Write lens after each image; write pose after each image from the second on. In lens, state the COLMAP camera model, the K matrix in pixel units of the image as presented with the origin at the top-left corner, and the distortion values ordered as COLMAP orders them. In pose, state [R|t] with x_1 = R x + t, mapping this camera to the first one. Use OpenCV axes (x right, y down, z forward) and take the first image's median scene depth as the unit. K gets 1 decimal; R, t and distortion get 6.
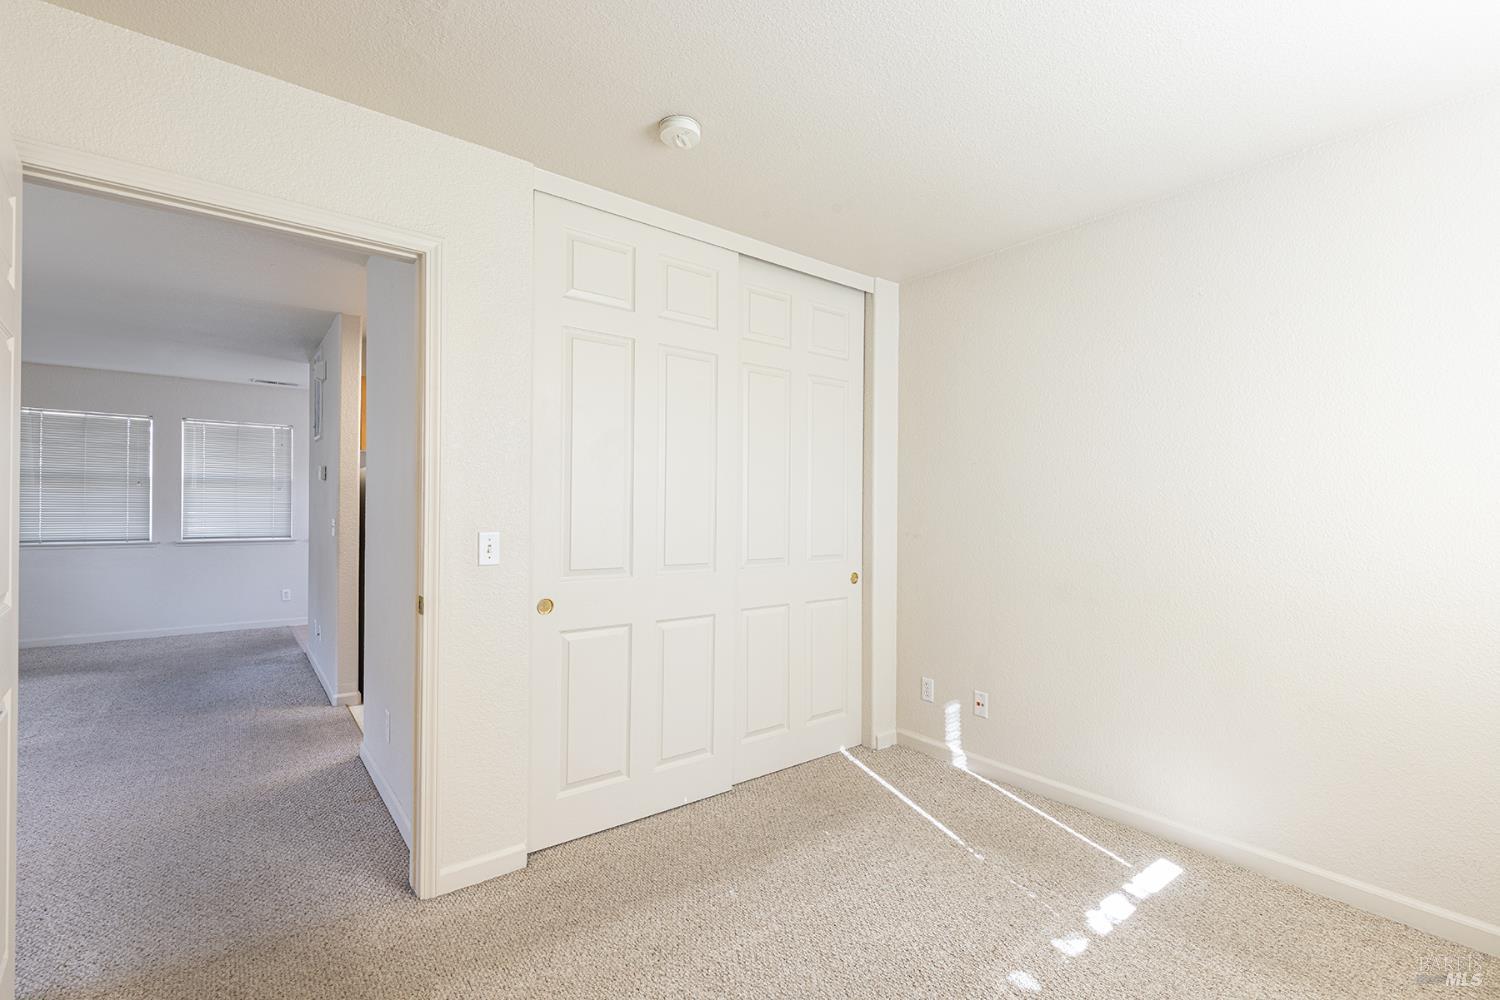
lens RADIAL K [[677.3, 0, 751.7], [0, 677.3, 508.3], [0, 0, 1]] dist [0.000791, -0.000740]
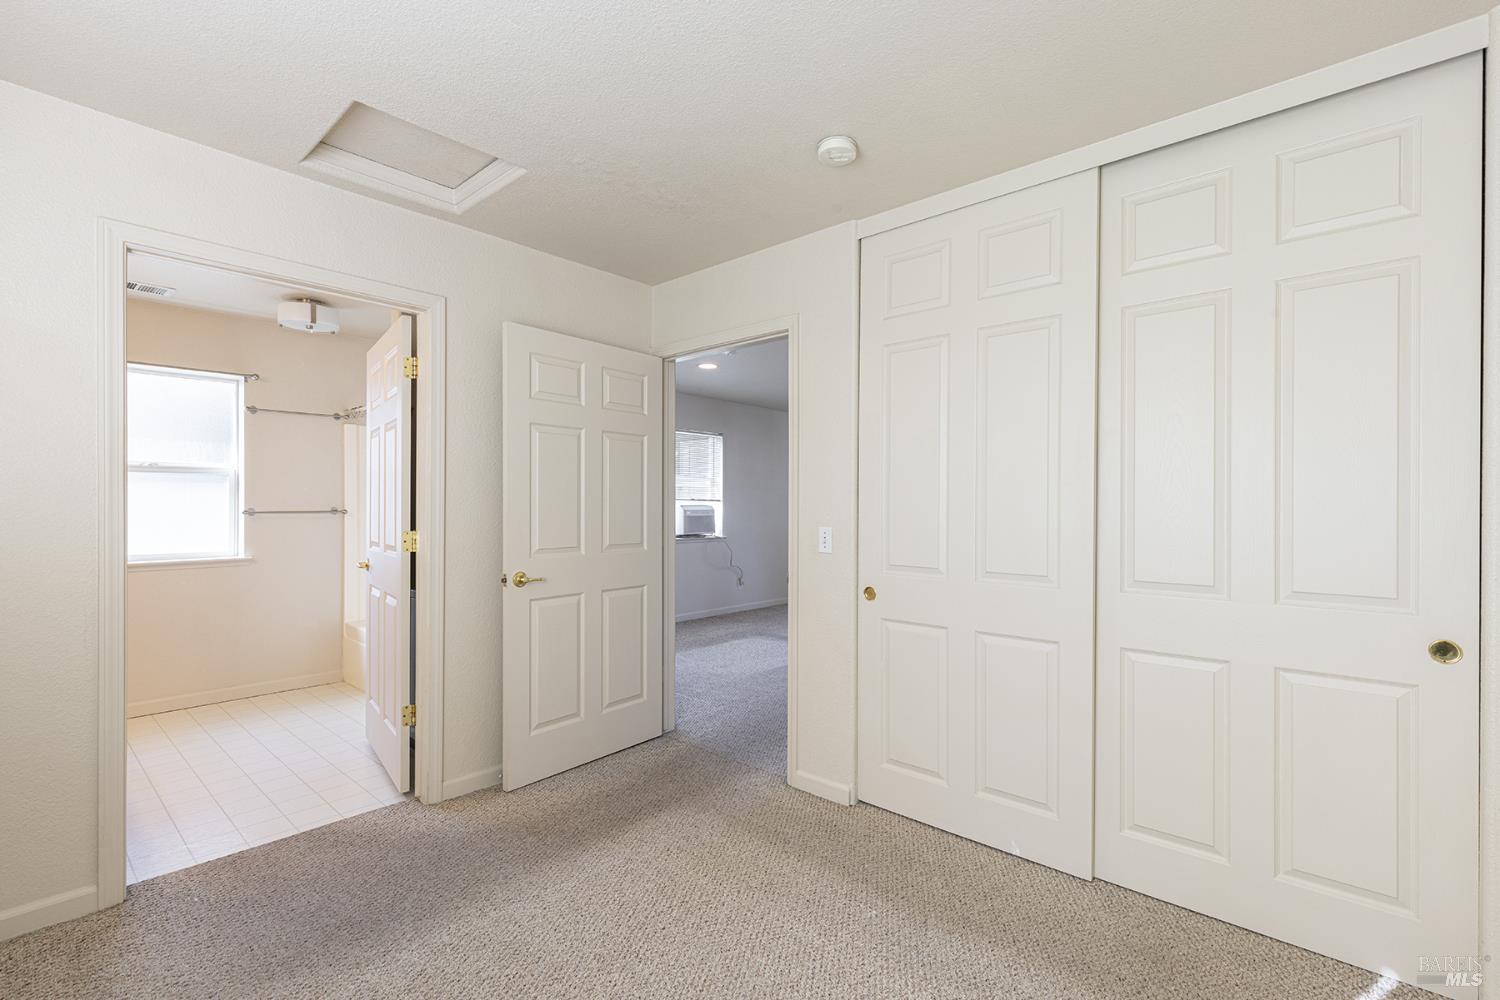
lens RADIAL K [[677.3, 0, 749.6], [0, 677.3, 501.0], [0, 0, 1]] dist [0.000791, -0.000740]
pose [[0.148806, -0.003541, -0.988860, 0.803052], [0.011419, 0.999933, -0.001862, -0.012744], [0.988800, -0.011015, 0.148837, 0.629118]]
